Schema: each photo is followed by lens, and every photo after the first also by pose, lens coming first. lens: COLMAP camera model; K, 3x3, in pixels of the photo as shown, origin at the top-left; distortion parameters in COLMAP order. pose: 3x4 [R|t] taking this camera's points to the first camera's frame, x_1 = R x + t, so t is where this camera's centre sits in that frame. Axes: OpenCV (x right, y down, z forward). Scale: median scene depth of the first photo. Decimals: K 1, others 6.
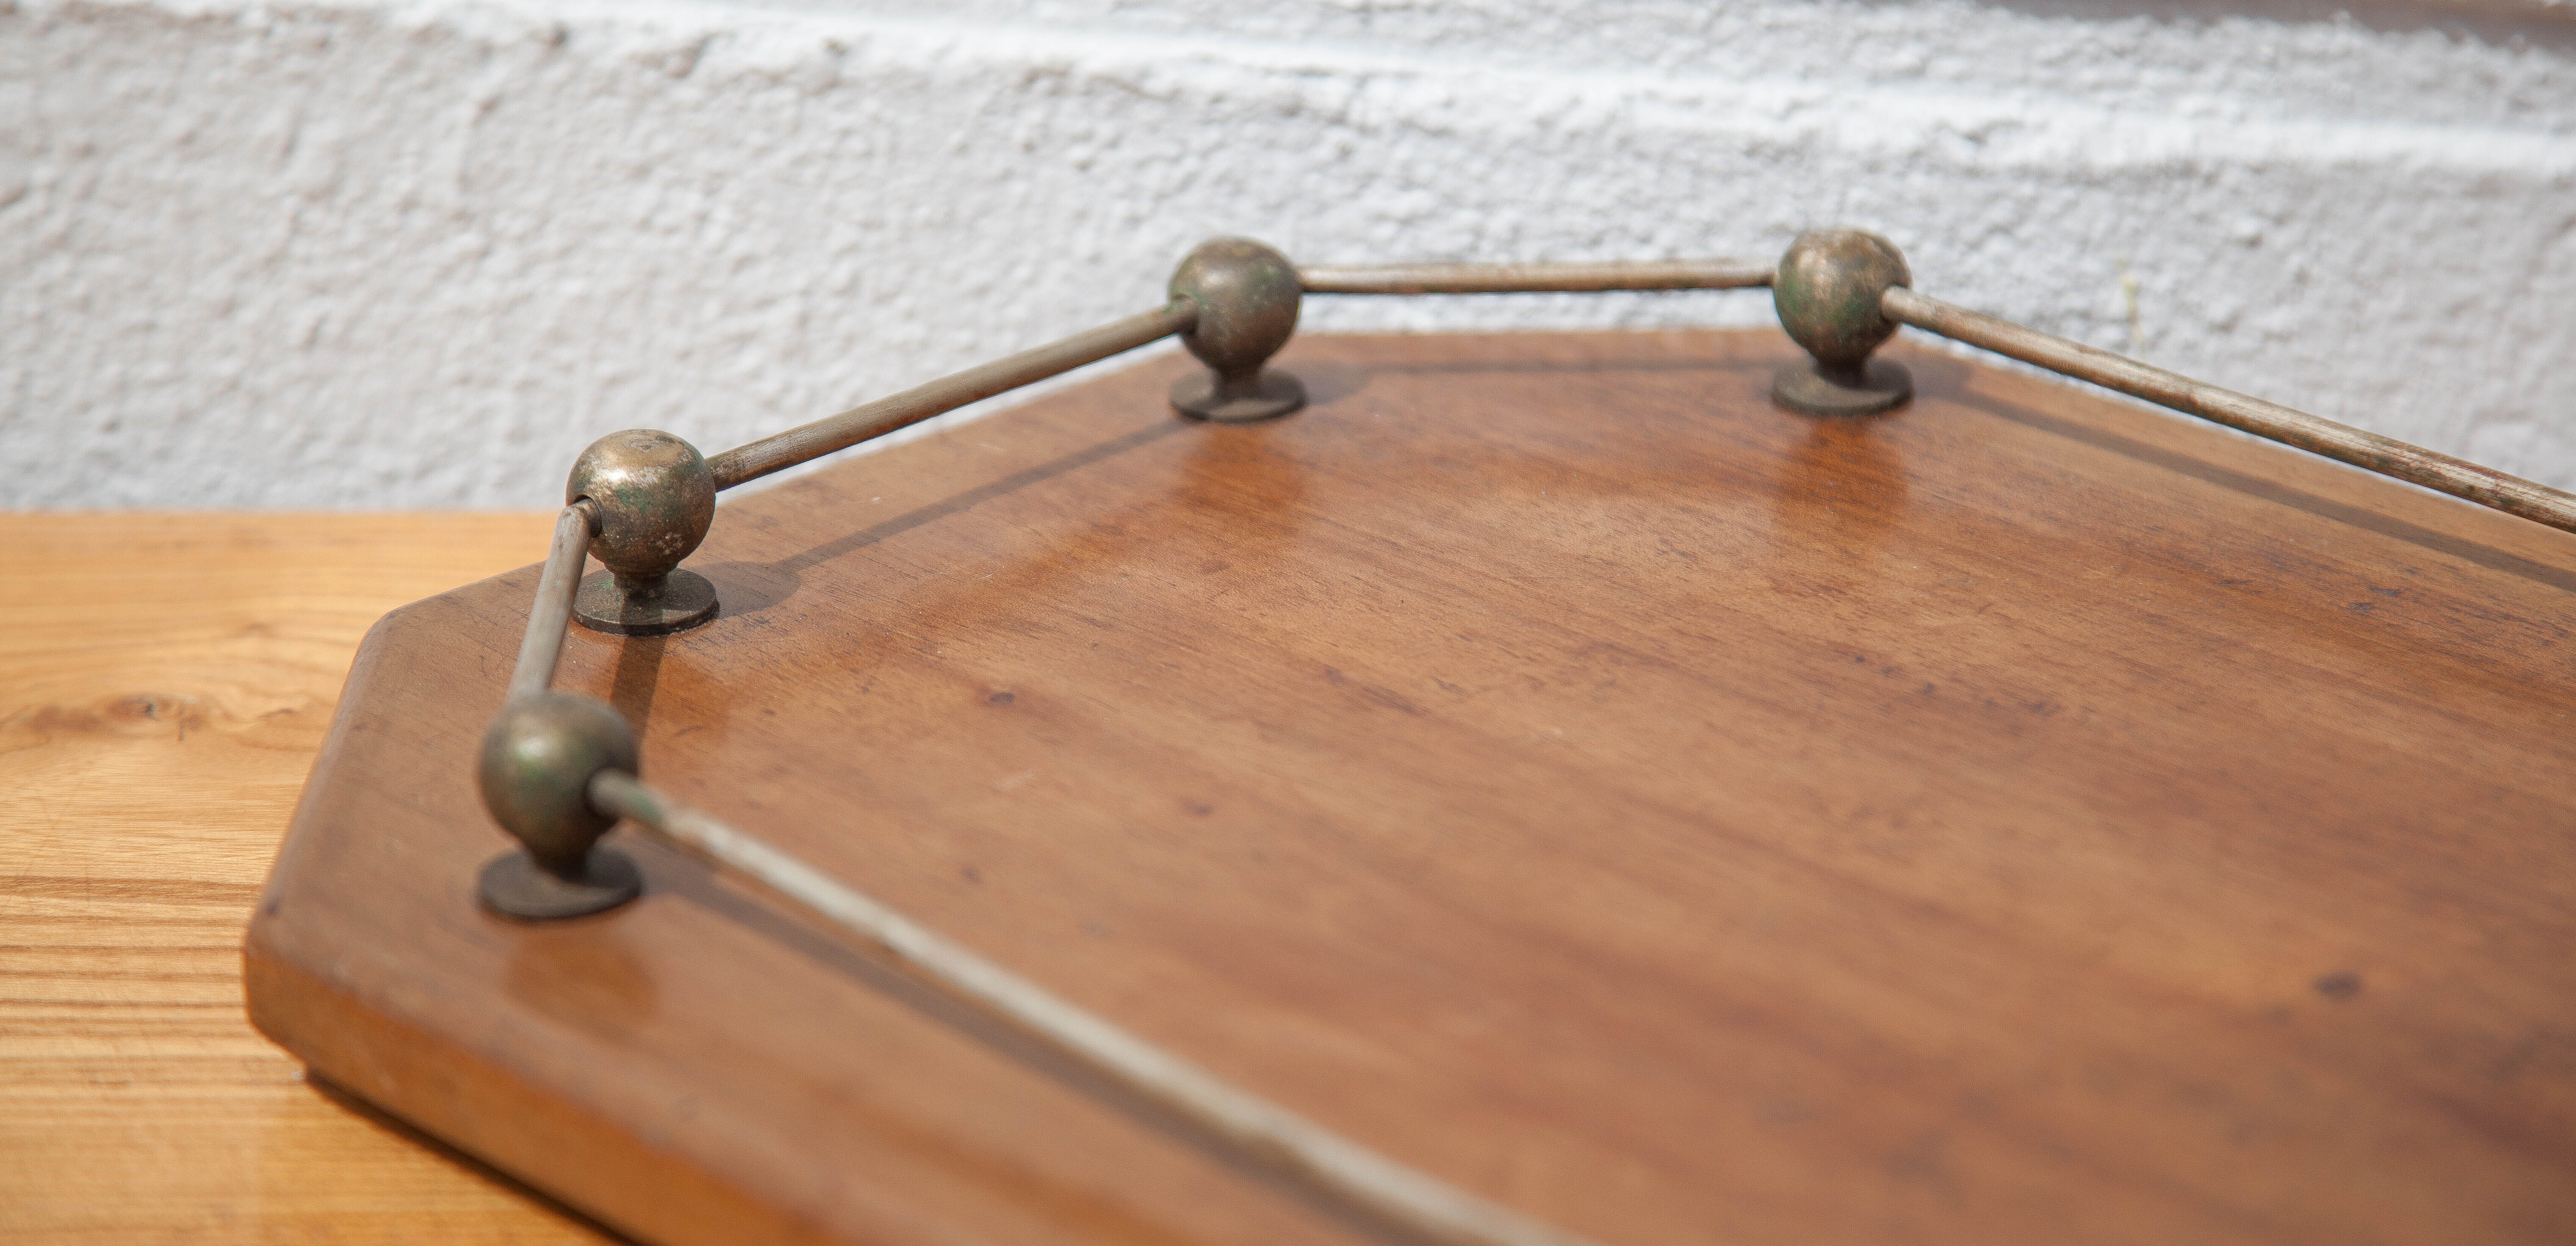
lens RADIAL K [[6759.5, 0, 1284.5], [0, 6759.5, 499.2], [0, 0, 1]] dist [0.509988, -0.504718]
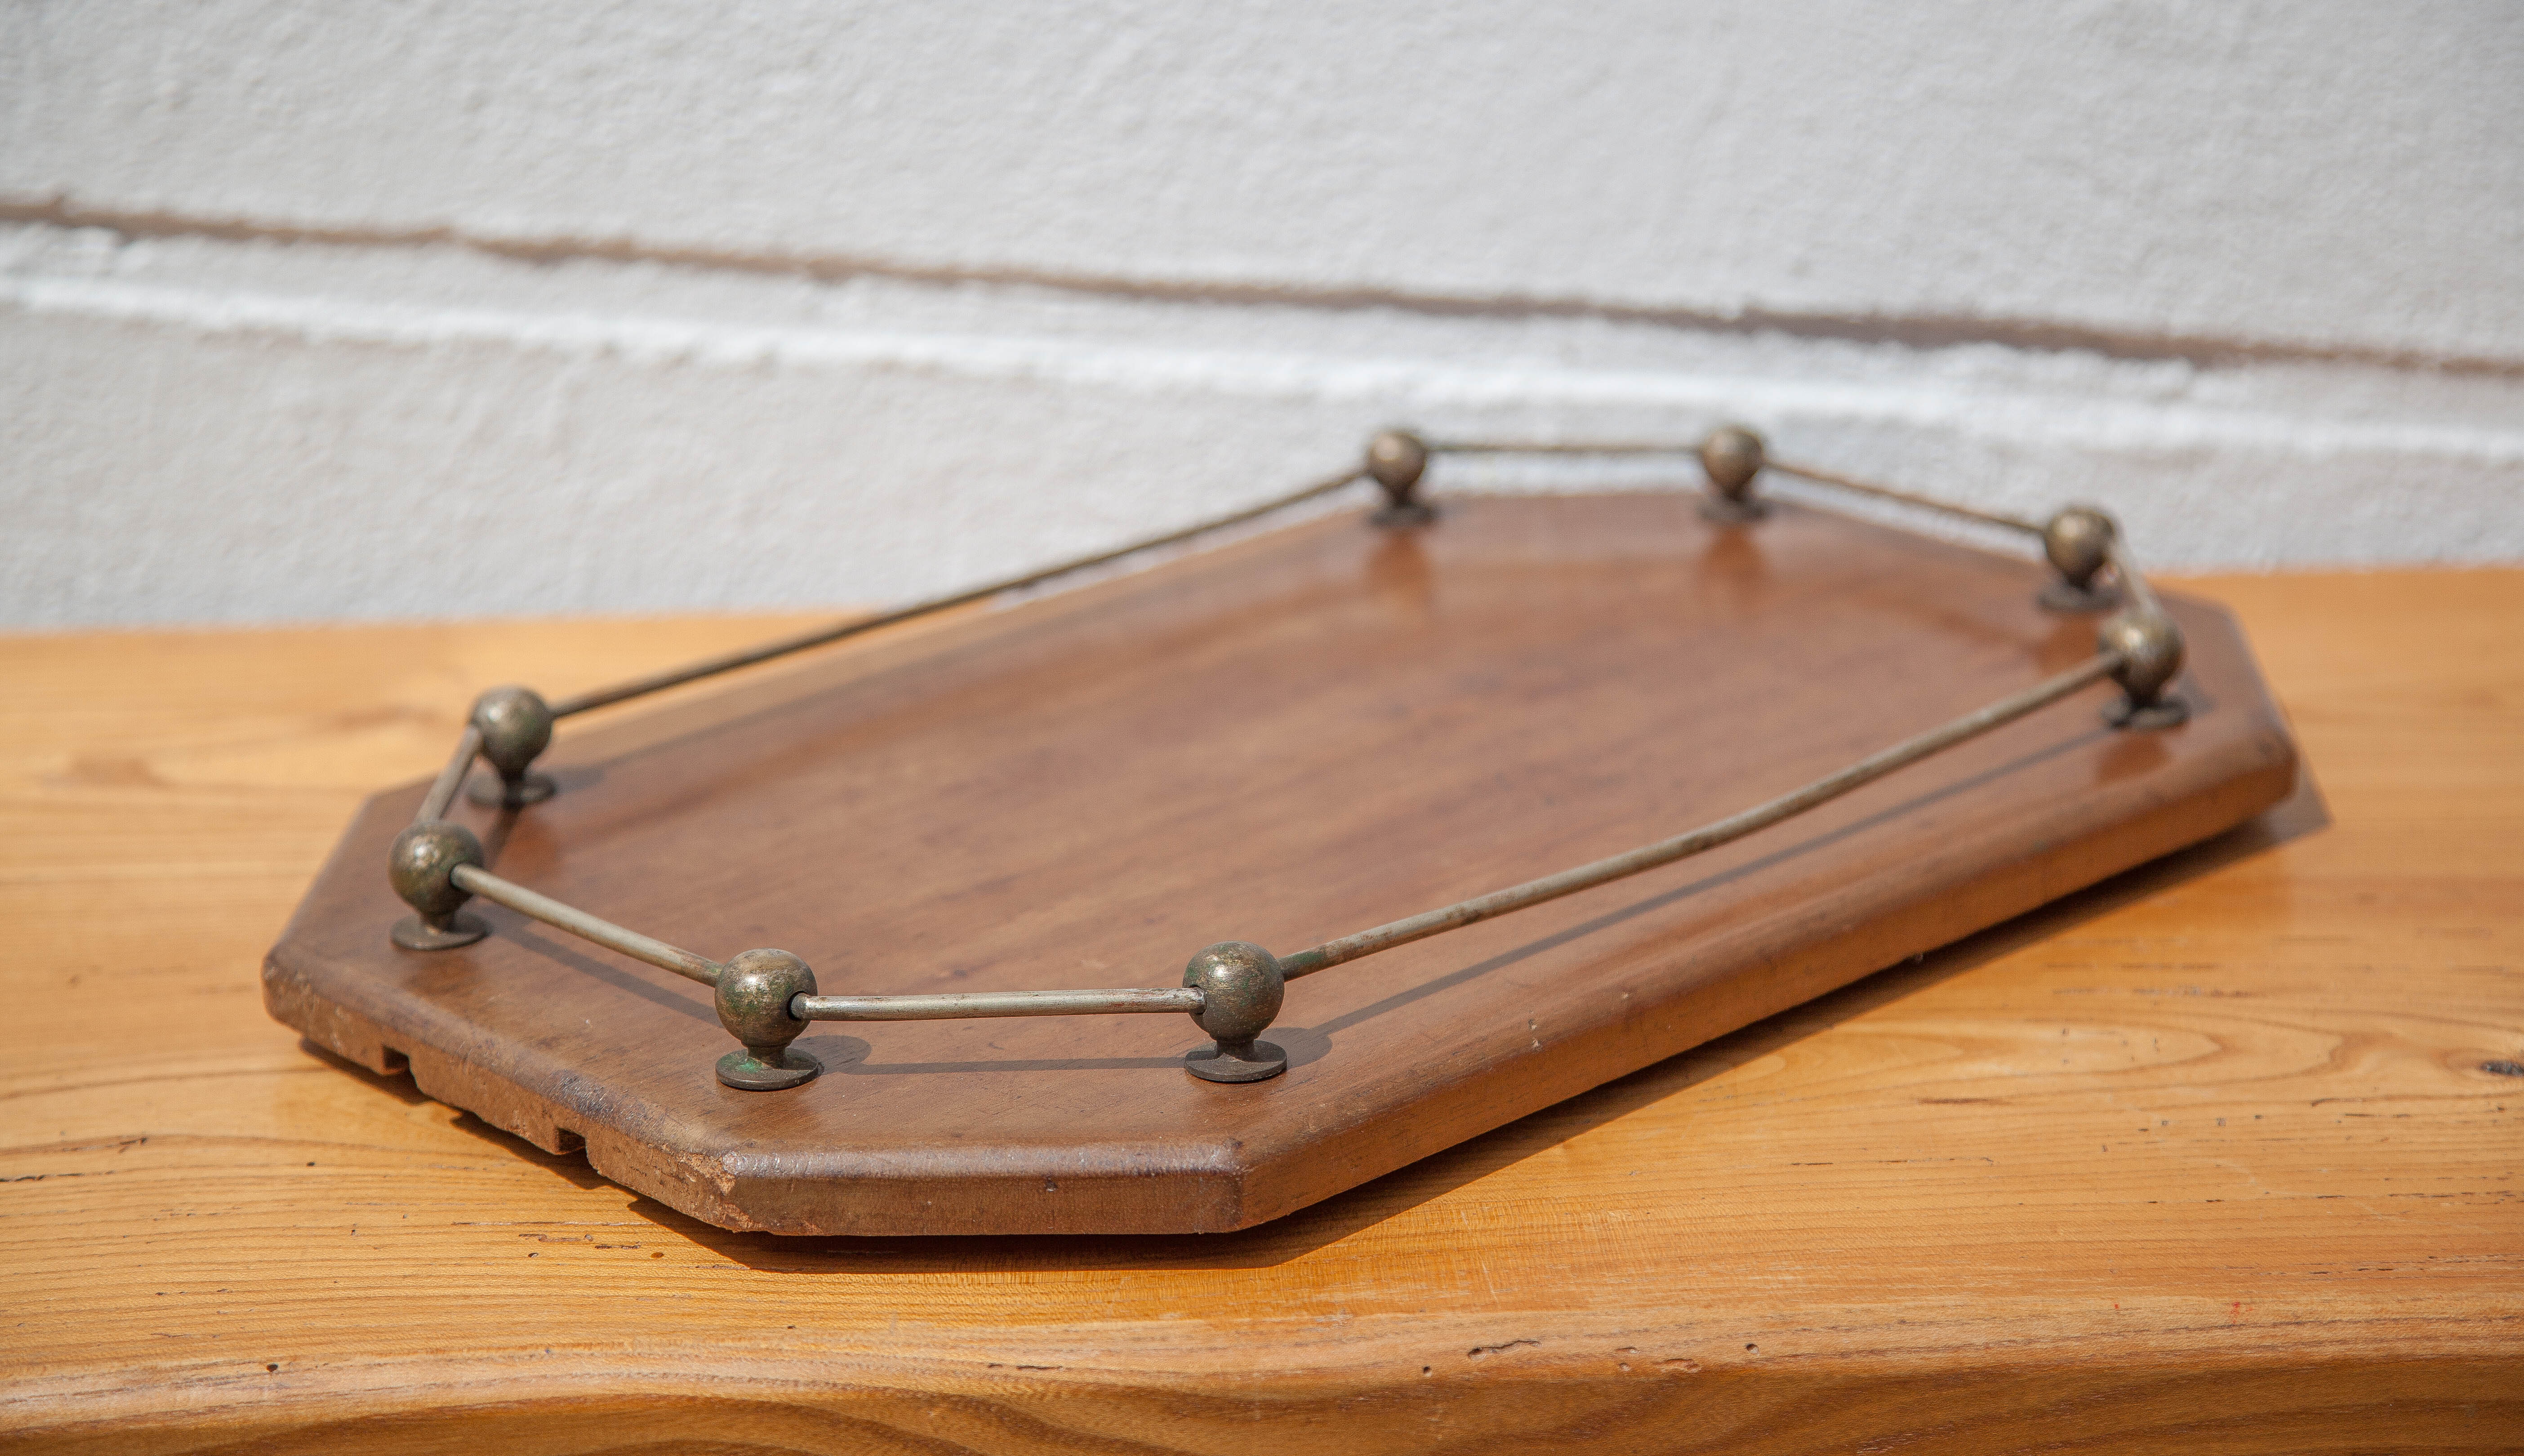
lens RADIAL K [[5200.8, 0, 1268.3], [0, 5200.8, 583.5], [0, 0, 1]] dist [0.300208, 0.080851]
pose [[0.997022, -0.022628, 0.073730, -0.040950], [0.026935, 0.997955, -0.057964, 0.086155], [-0.072267, 0.059778, 0.995592, -0.412019]]
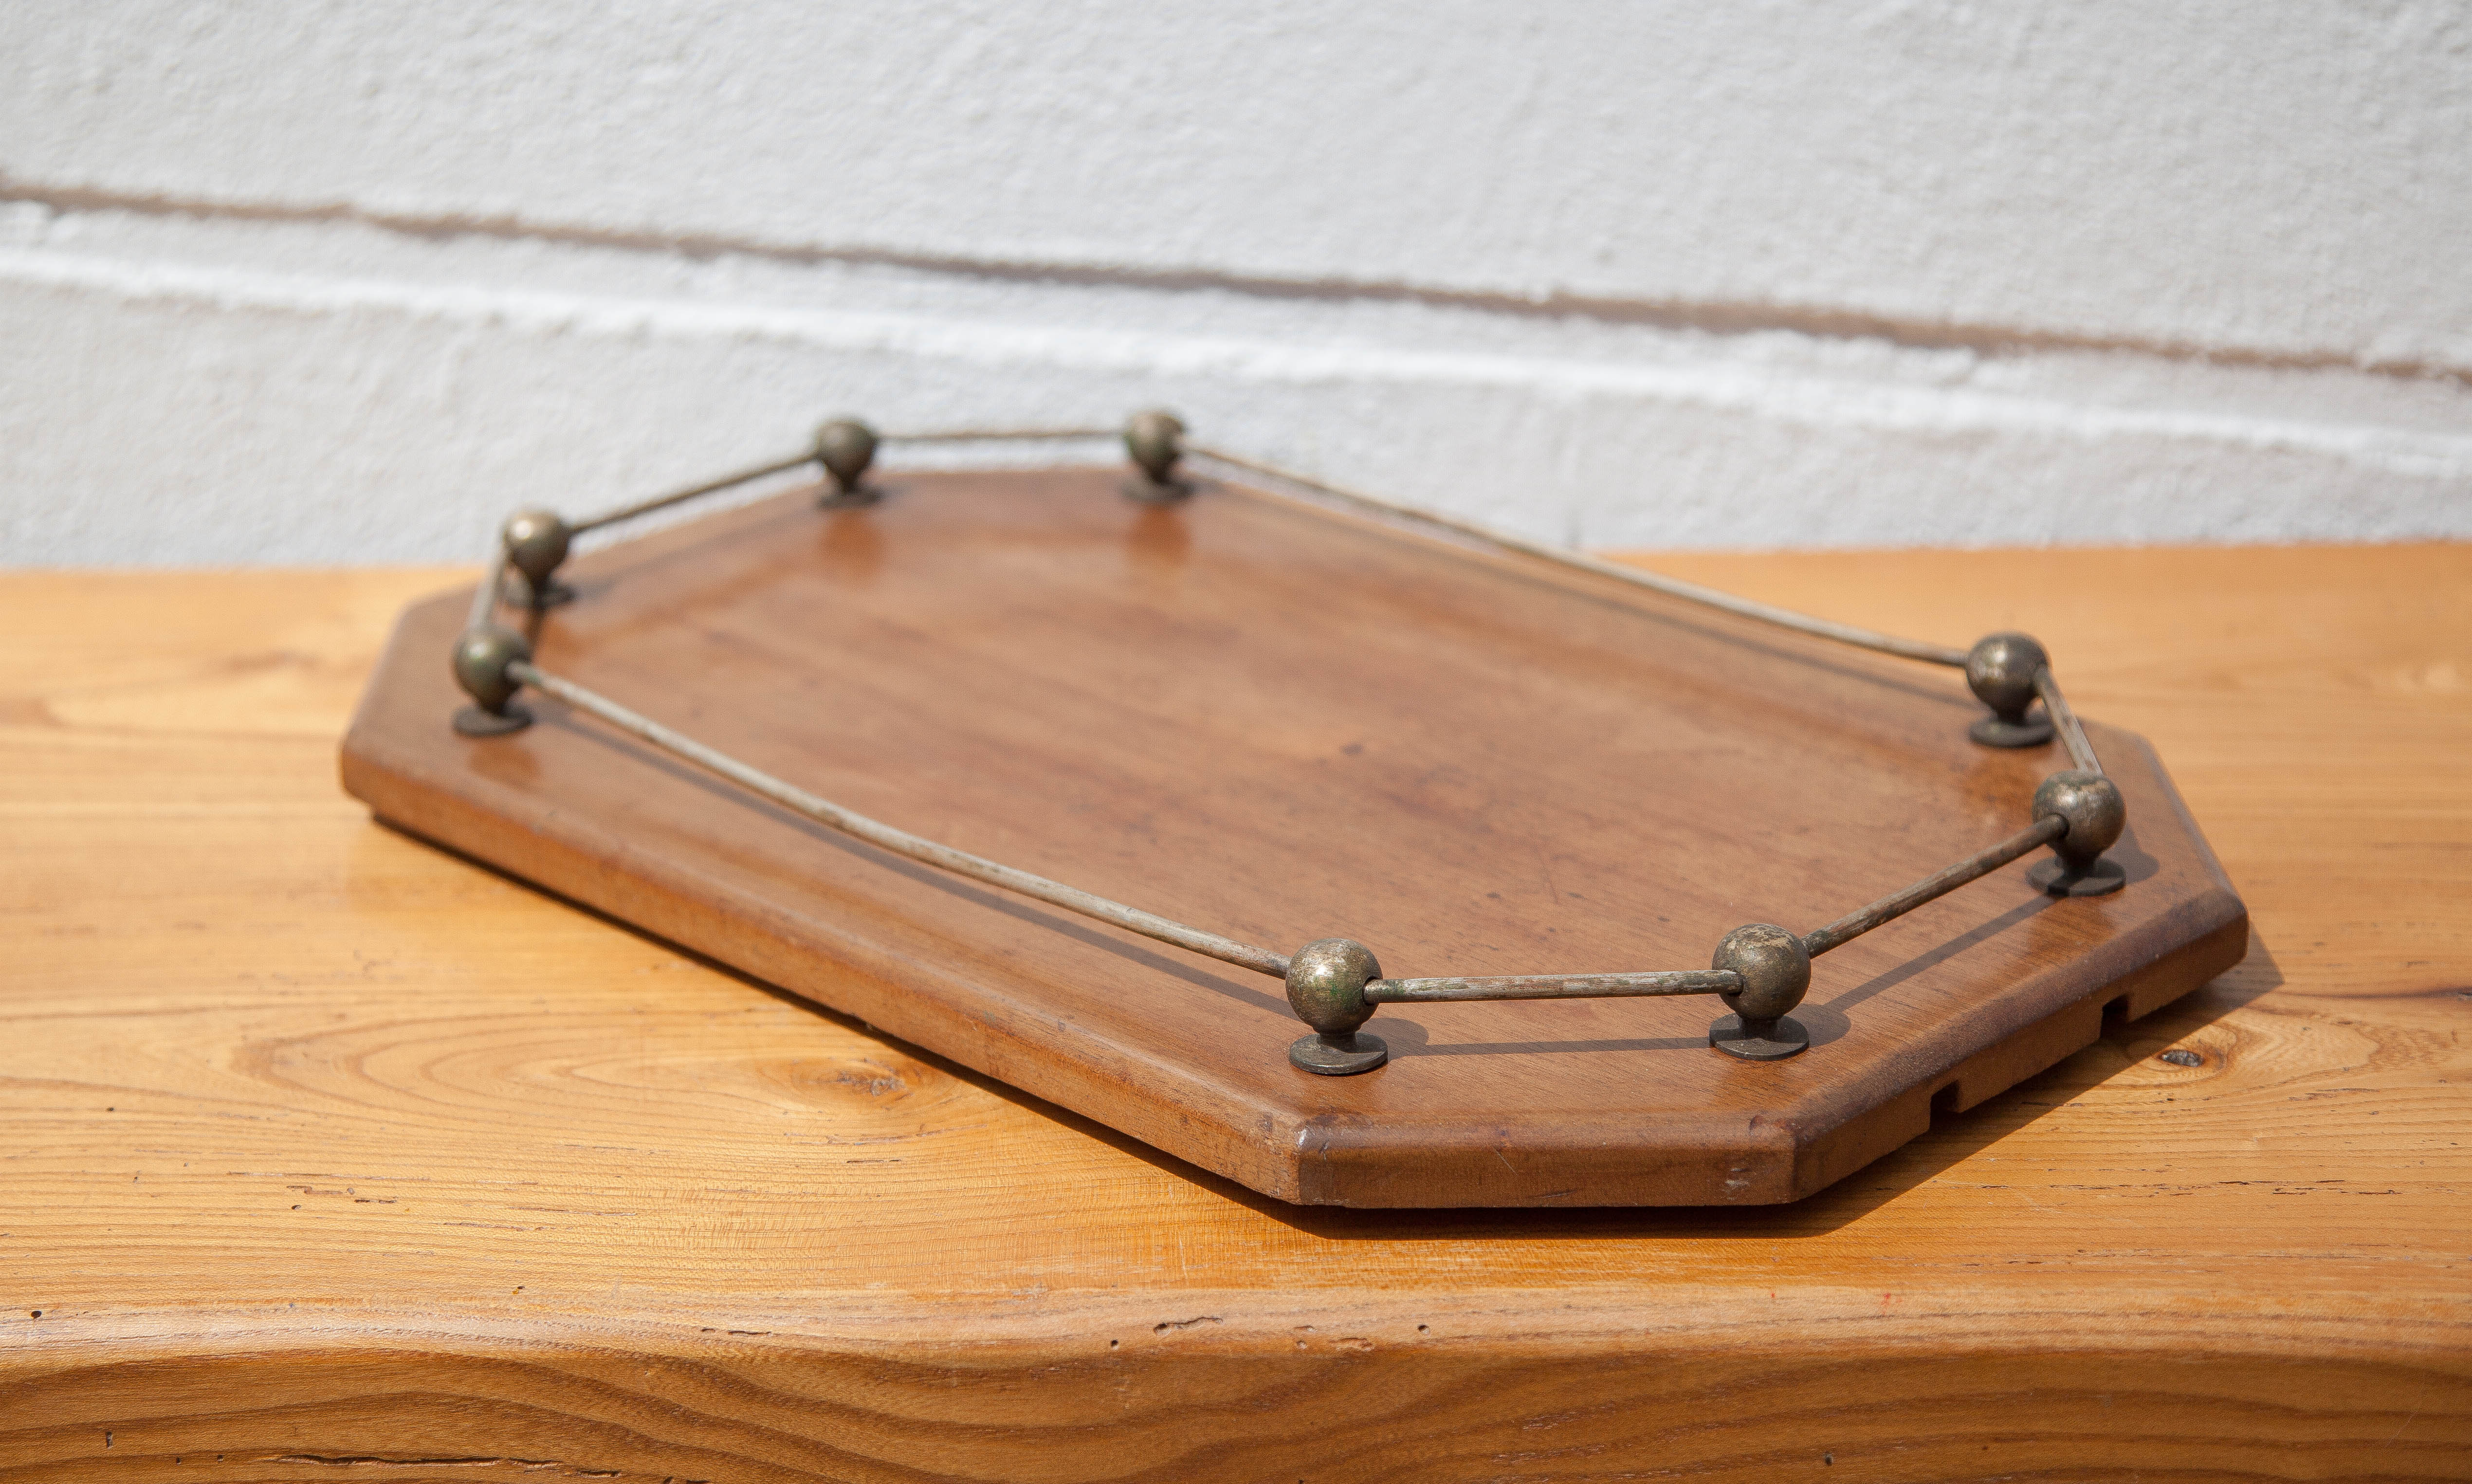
lens RADIAL K [[4604.2, 0, 1122.5], [0, 4604.2, 603.3], [0, 0, 1]] dist [0.208054, -0.006158]
pose [[0.999774, -0.009299, 0.019123, 0.049124], [0.009733, 0.999695, -0.022716, 0.049206], [-0.018906, 0.022897, 0.999559, -0.341609]]
